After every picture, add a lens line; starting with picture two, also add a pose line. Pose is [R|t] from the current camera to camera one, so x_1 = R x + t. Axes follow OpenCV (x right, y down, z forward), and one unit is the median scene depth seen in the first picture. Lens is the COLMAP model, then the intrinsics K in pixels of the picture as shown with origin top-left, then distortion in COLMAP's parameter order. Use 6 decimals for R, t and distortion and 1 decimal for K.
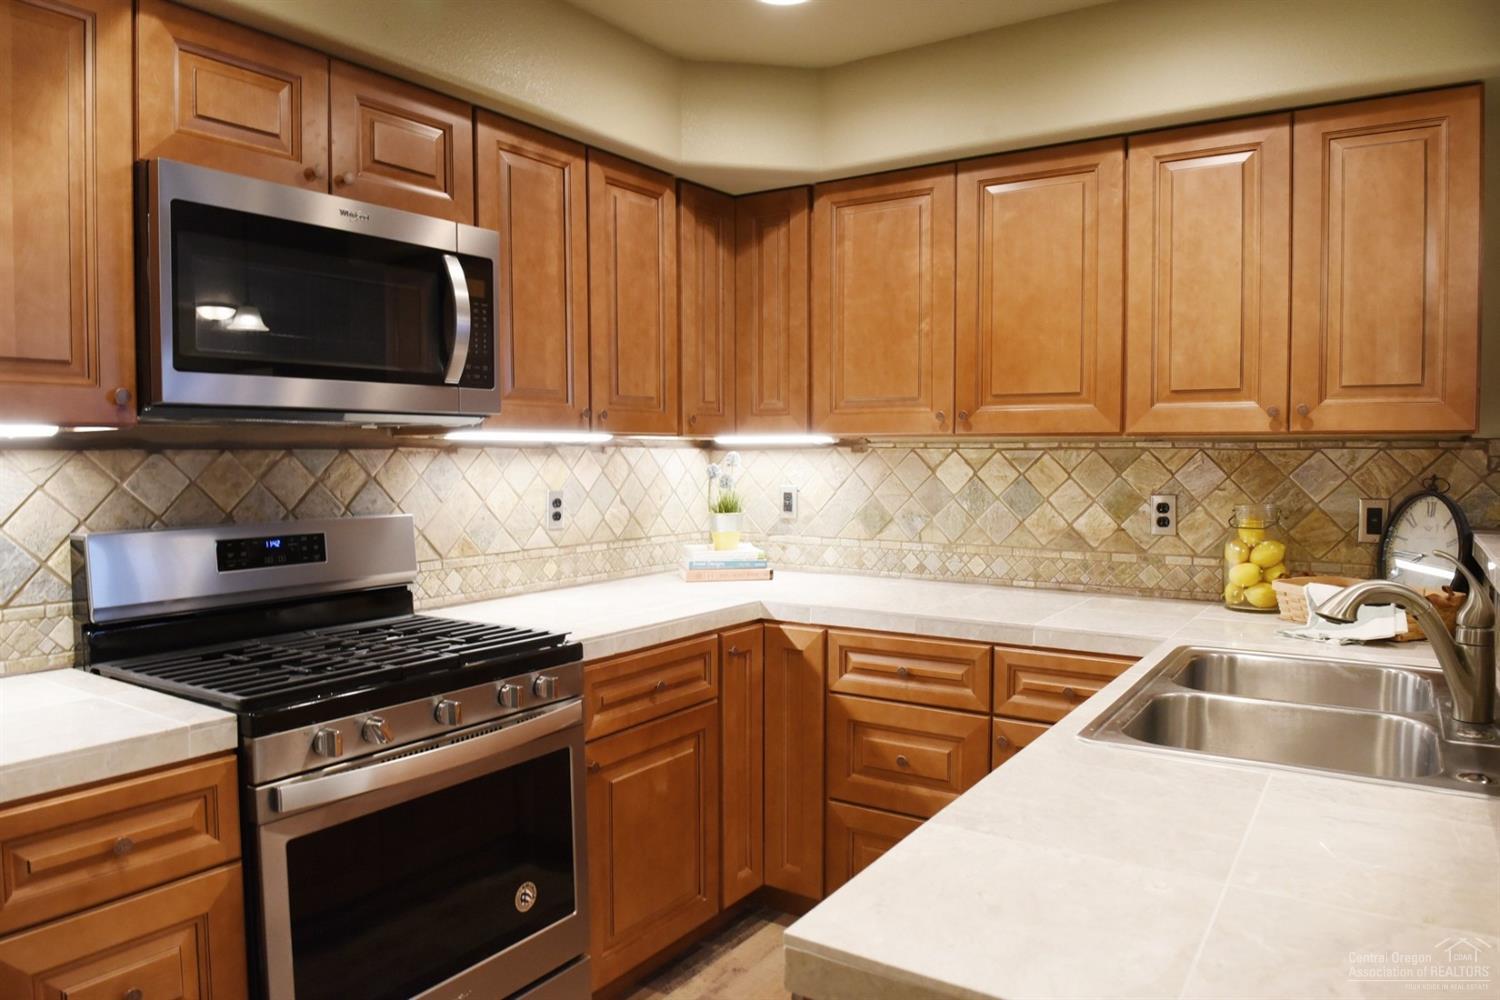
lens RADIAL K [[1021.4, 0, 750.0], [0, 1021.4, 500.0], [0, 0, 1]] dist [-0.042690, -0.000072]
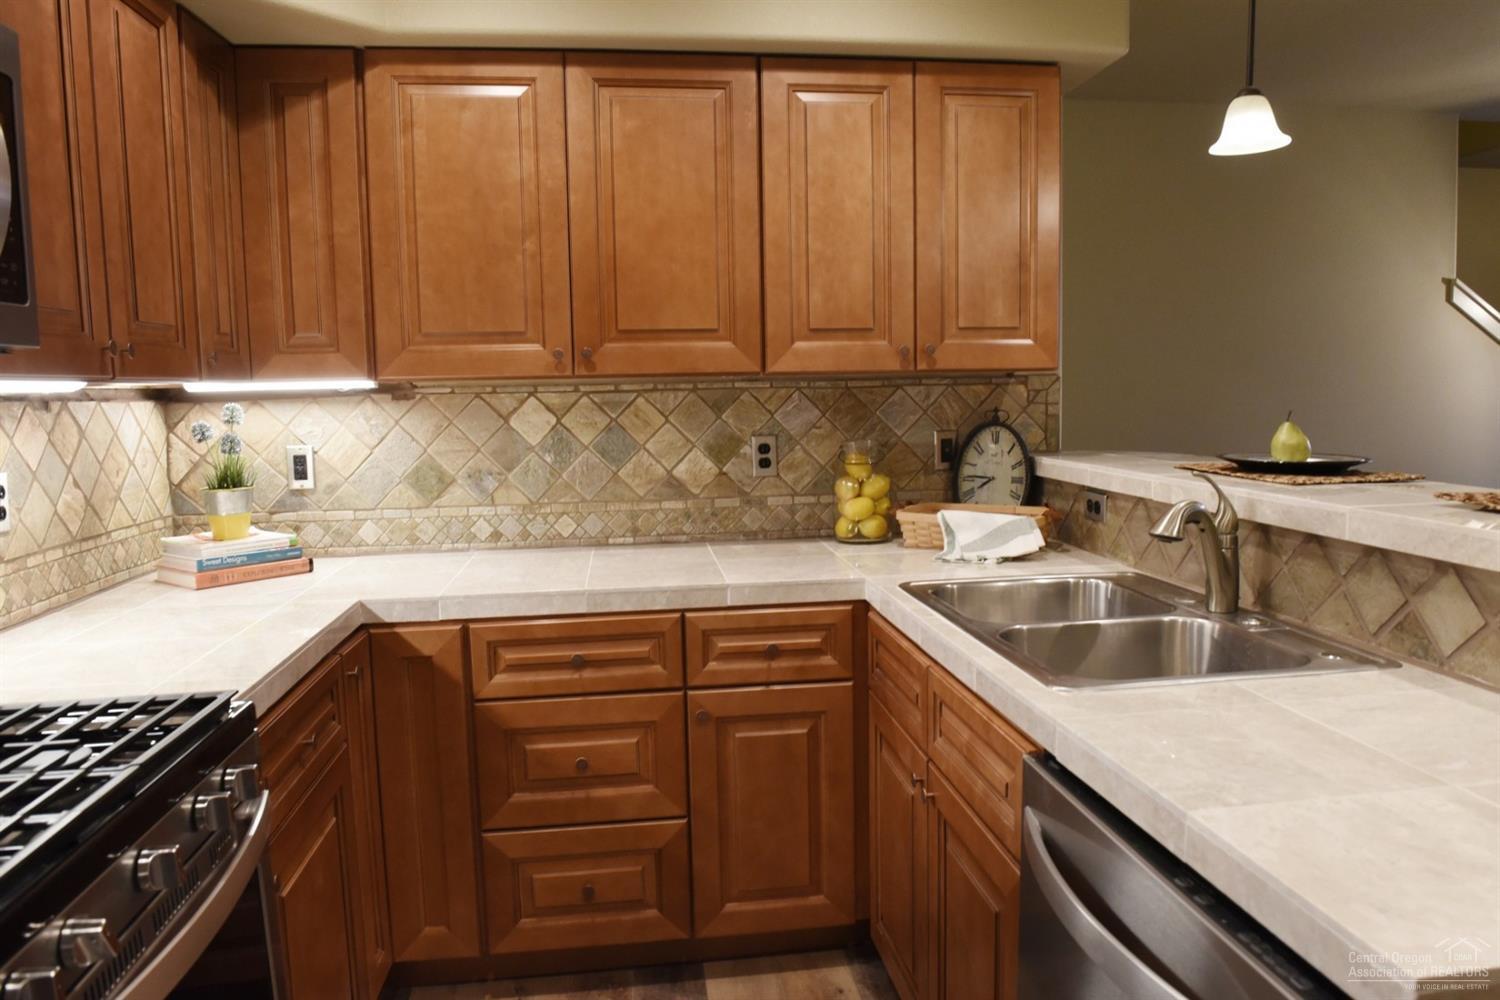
lens RADIAL K [[1073.4, 0, 750.0], [0, 1073.4, 500.0], [0, 0, 1]] dist [-0.032776, -0.002024]
pose [[0.751131, -0.084118, 0.654772, -0.287035], [0.049045, 0.996218, 0.071721, -0.017912], [-0.658329, -0.021759, 0.752416, 0.222050]]
